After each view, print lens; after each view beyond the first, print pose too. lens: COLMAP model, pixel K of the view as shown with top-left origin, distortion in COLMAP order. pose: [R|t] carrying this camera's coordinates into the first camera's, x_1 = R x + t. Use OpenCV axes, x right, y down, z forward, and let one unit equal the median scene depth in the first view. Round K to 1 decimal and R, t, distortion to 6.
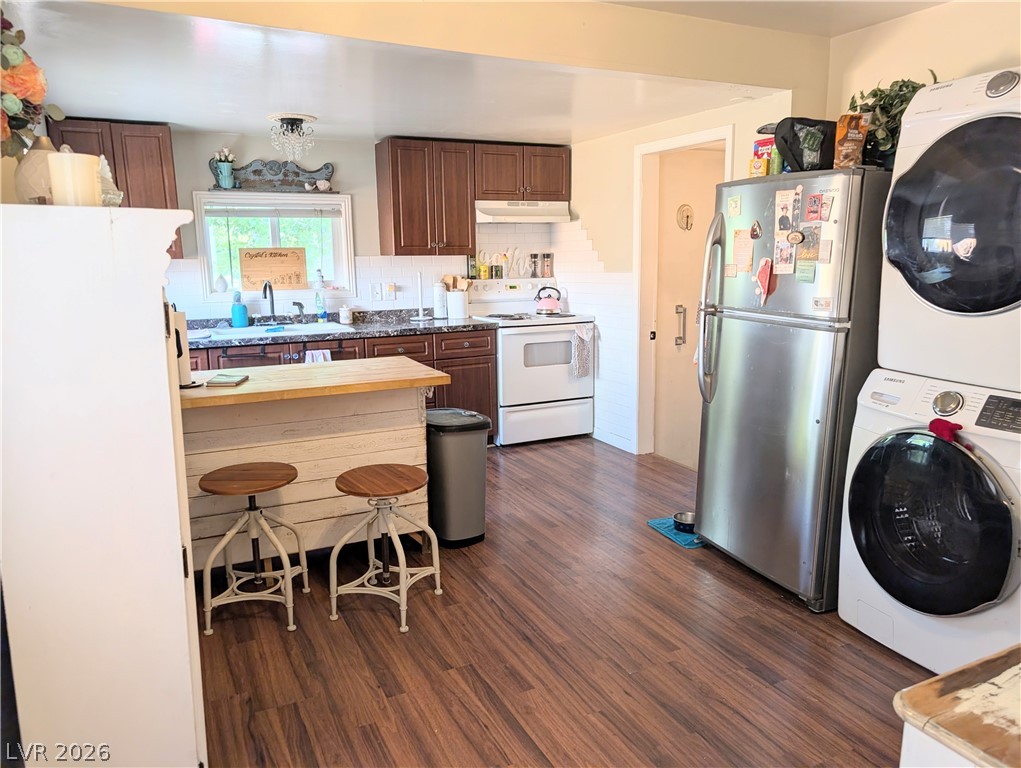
lens RADIAL K [[739.4, 0, 508.8], [0, 739.4, 386.0], [0, 0, 1]] dist [0.002427, -0.000629]
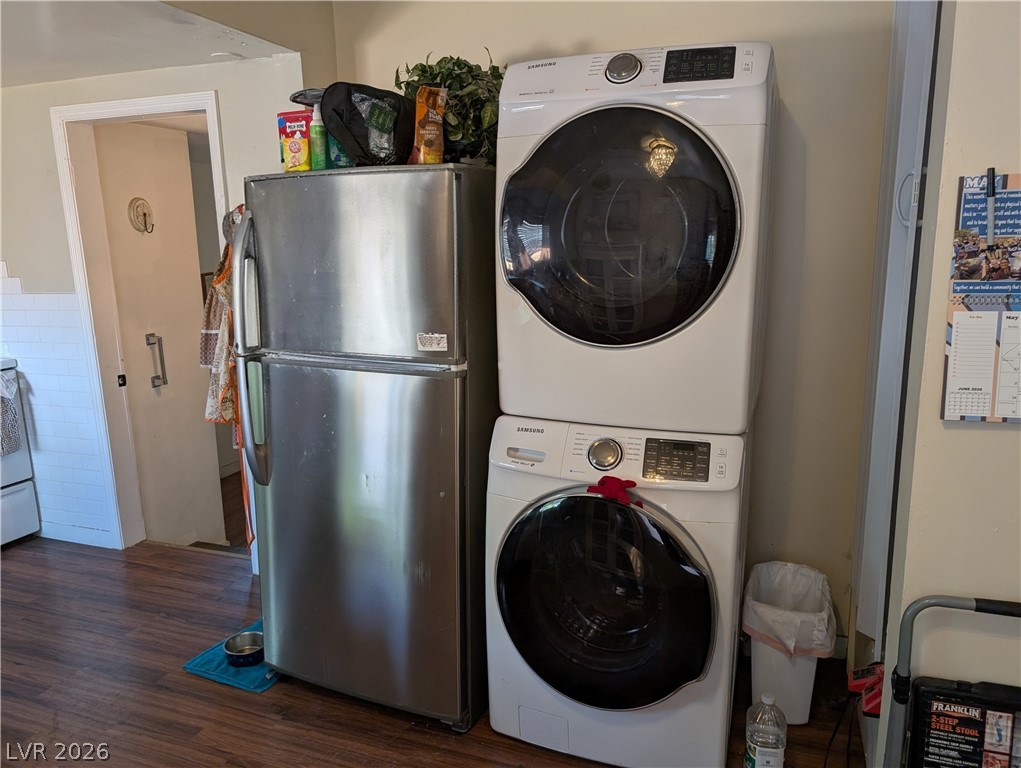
lens RADIAL K [[739.4, 0, 508.8], [0, 739.4, 386.0], [0, 0, 1]] dist [0.002427, -0.000629]
pose [[0.727475, -0.131356, 0.673444, -0.022879], [0.128929, 0.990190, 0.053864, -0.084658], [-0.673912, 0.047642, 0.737274, 0.355433]]
